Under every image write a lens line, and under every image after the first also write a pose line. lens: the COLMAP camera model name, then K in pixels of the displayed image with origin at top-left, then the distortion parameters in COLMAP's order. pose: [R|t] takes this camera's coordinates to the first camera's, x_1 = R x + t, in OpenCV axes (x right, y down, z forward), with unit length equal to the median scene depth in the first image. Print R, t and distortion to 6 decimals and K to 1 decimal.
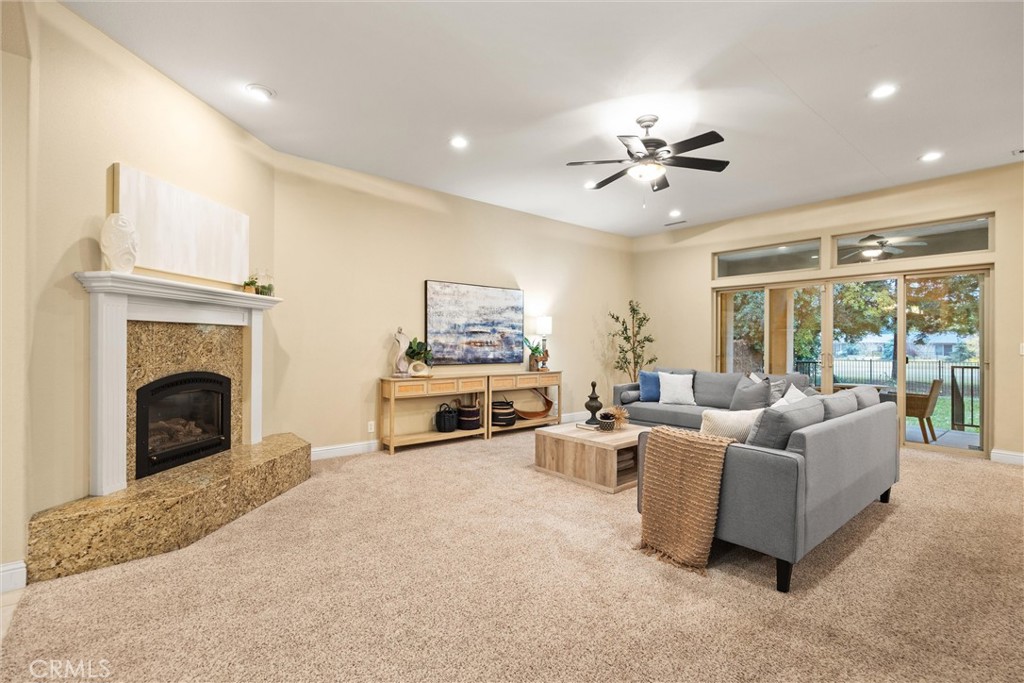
lens RADIAL K [[474.3, 0, 515.6], [0, 474.3, 341.1], [0, 0, 1]] dist [-0.001417, 0.003206]
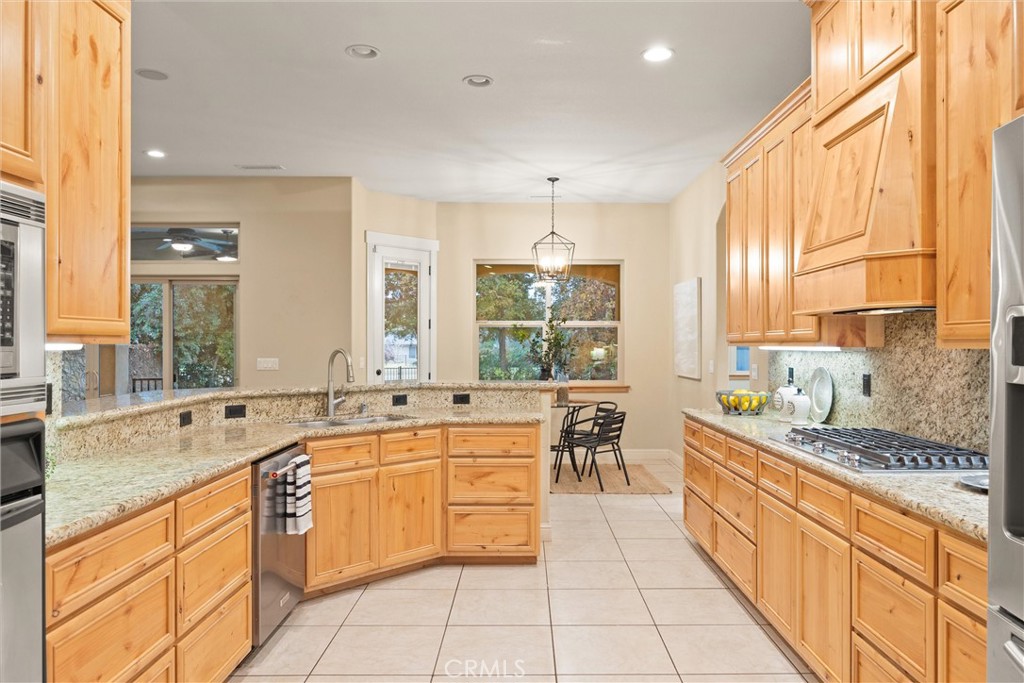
lens RADIAL K [[706.2, 0, 529.8], [0, 706.2, 345.1], [0, 0, 1]] dist [-0.002651, 0.000887]
pose [[0.640968, -0.005934, 0.767545, 0.233426], [0.002193, 0.999980, 0.005900, -0.024153], [-0.767565, -0.002099, 0.640968, -0.323766]]
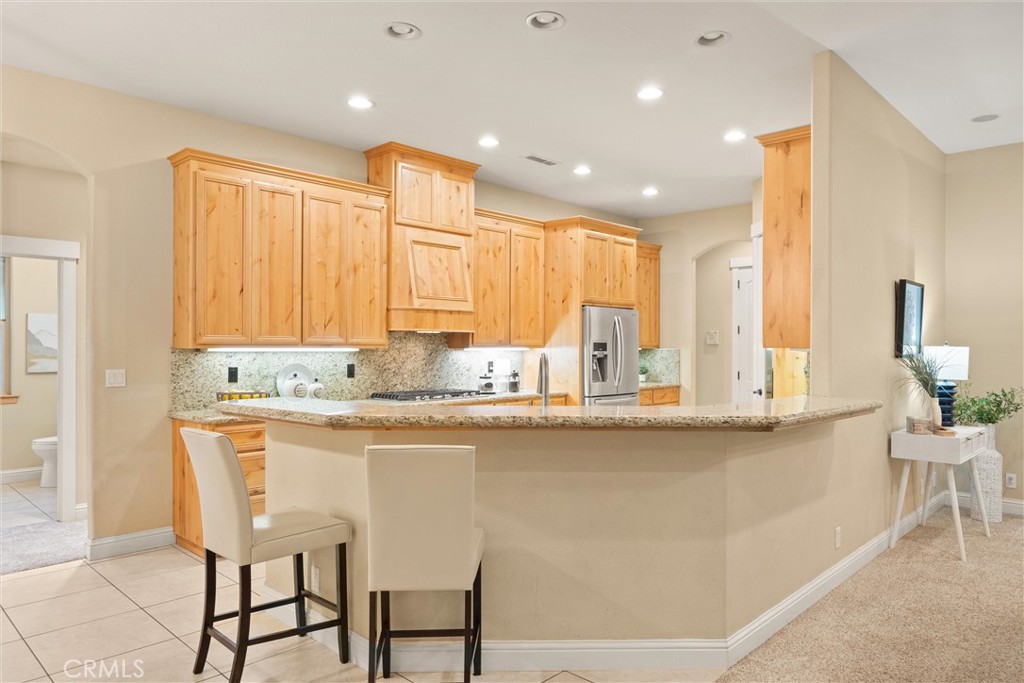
lens RADIAL K [[670.1, 0, 528.5], [0, 670.1, 349.7], [0, 0, 1]] dist [0.002819, -0.002340]
pose [[-0.993871, -0.006881, -0.110330, 0.739305], [-0.007290, 0.999968, 0.003302, -0.021346], [0.110304, 0.004086, -0.993890, 0.836747]]
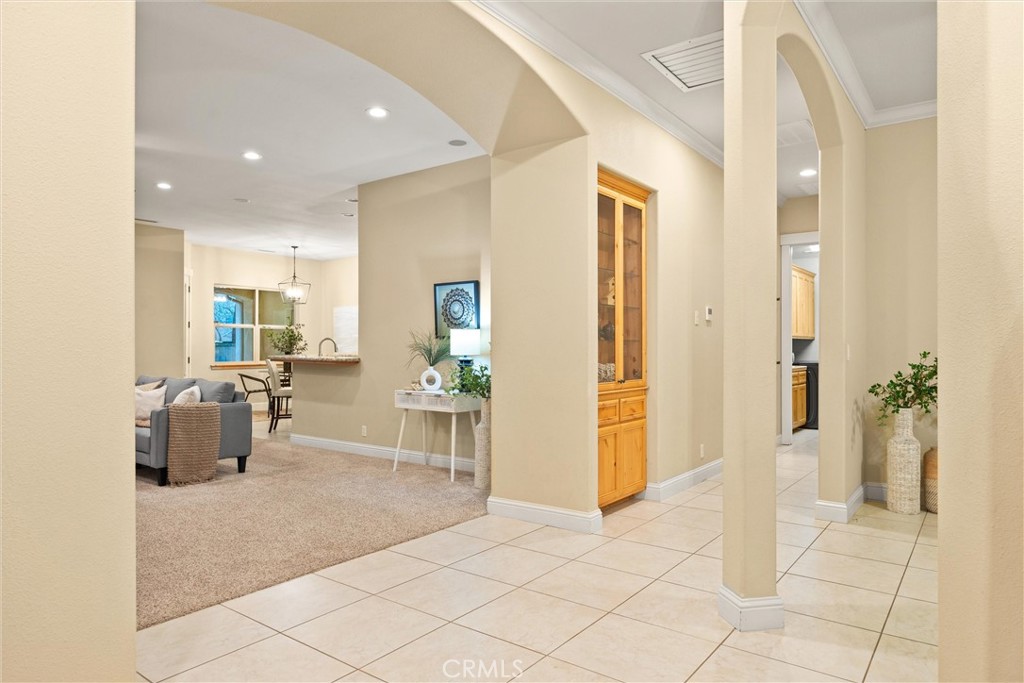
lens RADIAL K [[633.8, 0, 512.9], [0, 633.8, 344.8], [0, 0, 1]] dist [-0.008776, 0.001312]
pose [[-0.212861, -0.002617, 0.977079, -0.884877], [-0.002831, 0.999994, 0.002061, -0.004674], [-0.977078, -0.002327, -0.212867, 0.187402]]
